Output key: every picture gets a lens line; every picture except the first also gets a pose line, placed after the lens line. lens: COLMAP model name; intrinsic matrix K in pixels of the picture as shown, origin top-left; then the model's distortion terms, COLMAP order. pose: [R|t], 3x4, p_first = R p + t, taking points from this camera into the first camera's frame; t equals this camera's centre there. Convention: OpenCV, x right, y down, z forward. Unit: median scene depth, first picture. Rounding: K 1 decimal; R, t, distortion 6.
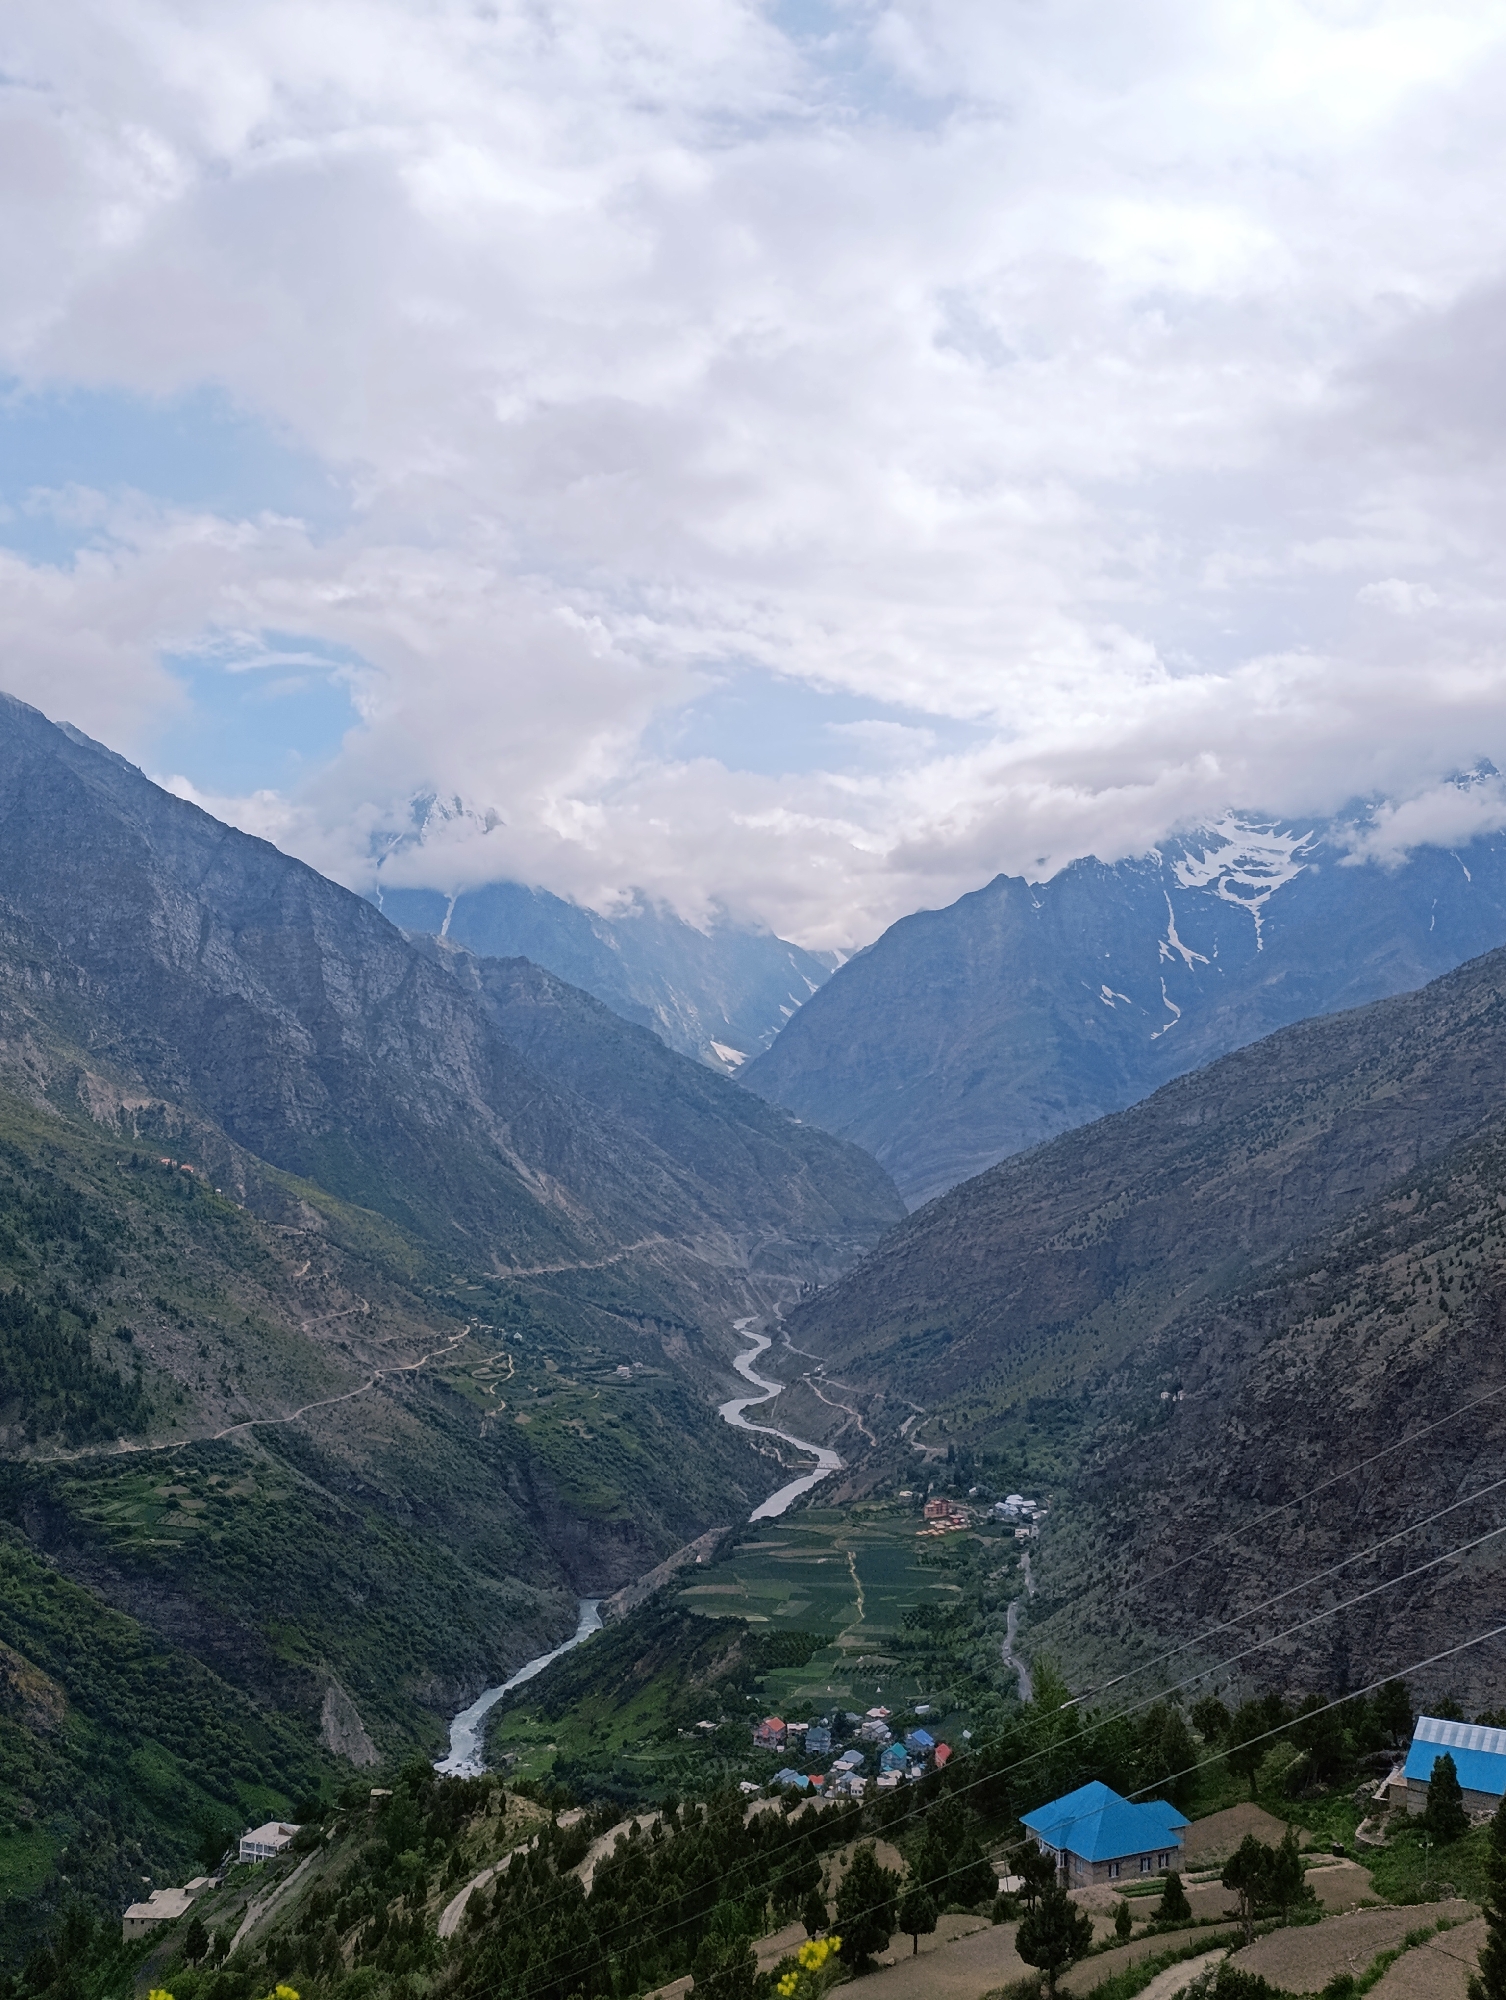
lens RADIAL K [[2094.8, 0, 789.4], [0, 2094.8, 1009.4], [0, 0, 1]] dist [0.062332, 0.000000]
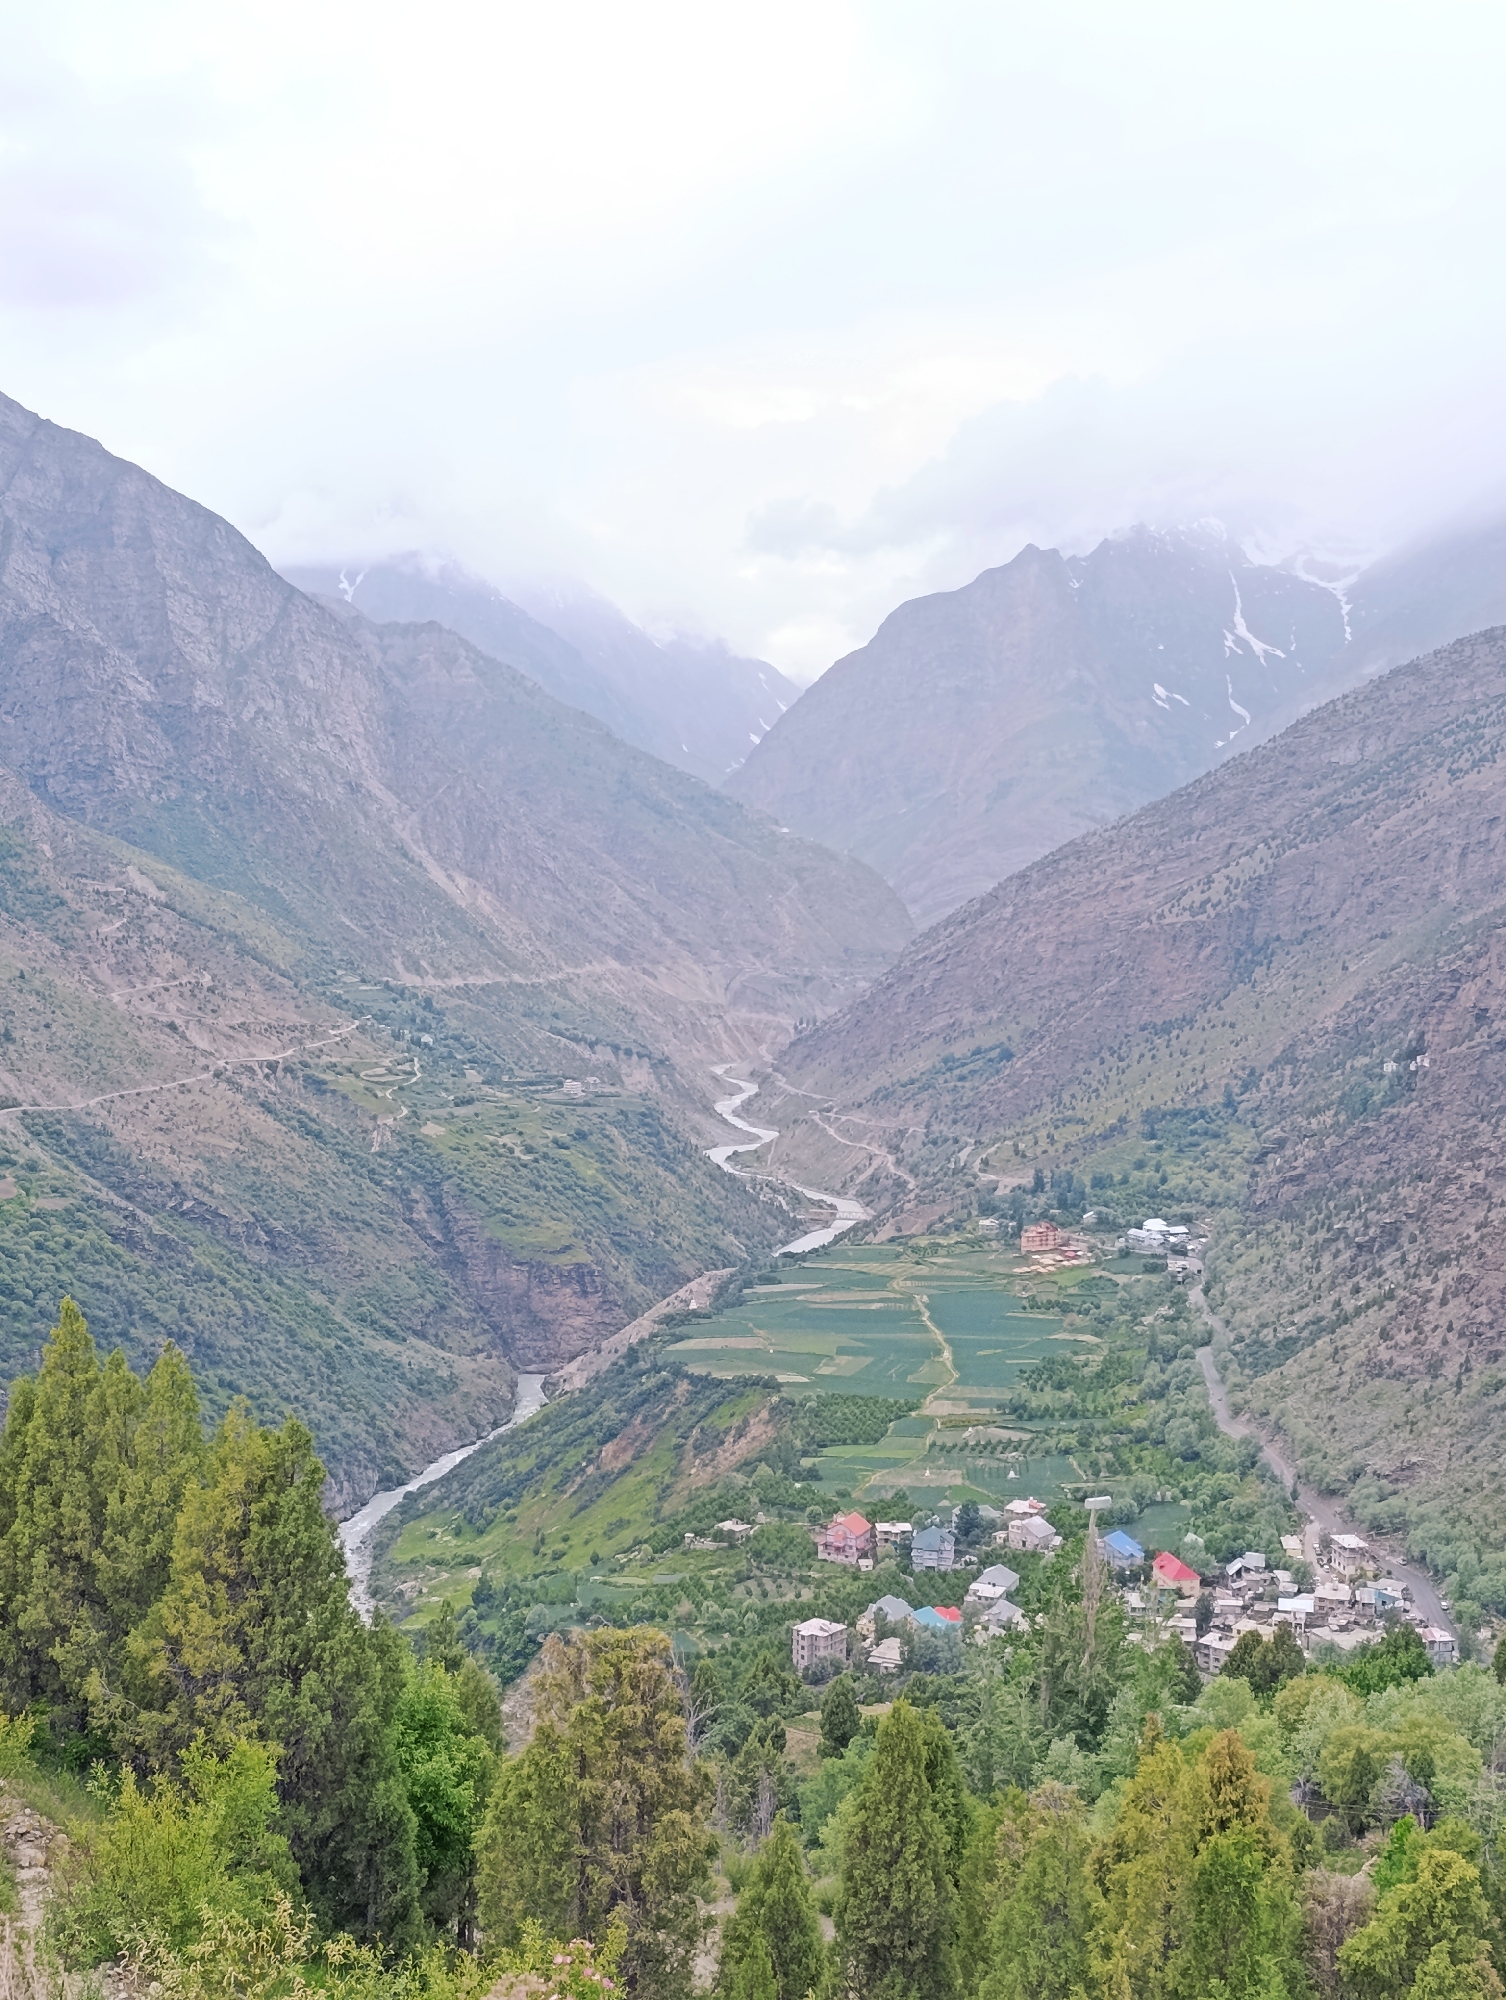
lens RADIAL K [[2364.4, 0, 748.4], [0, 2364.4, 1048.9], [0, 0, 1]] dist [0.068939, 0.000000]
pose [[0.999997, -0.002468, -0.000236, -0.019521], [0.002479, 0.994011, 0.109252, 0.075892], [-0.000035, -0.109252, 0.994014, 0.201998]]
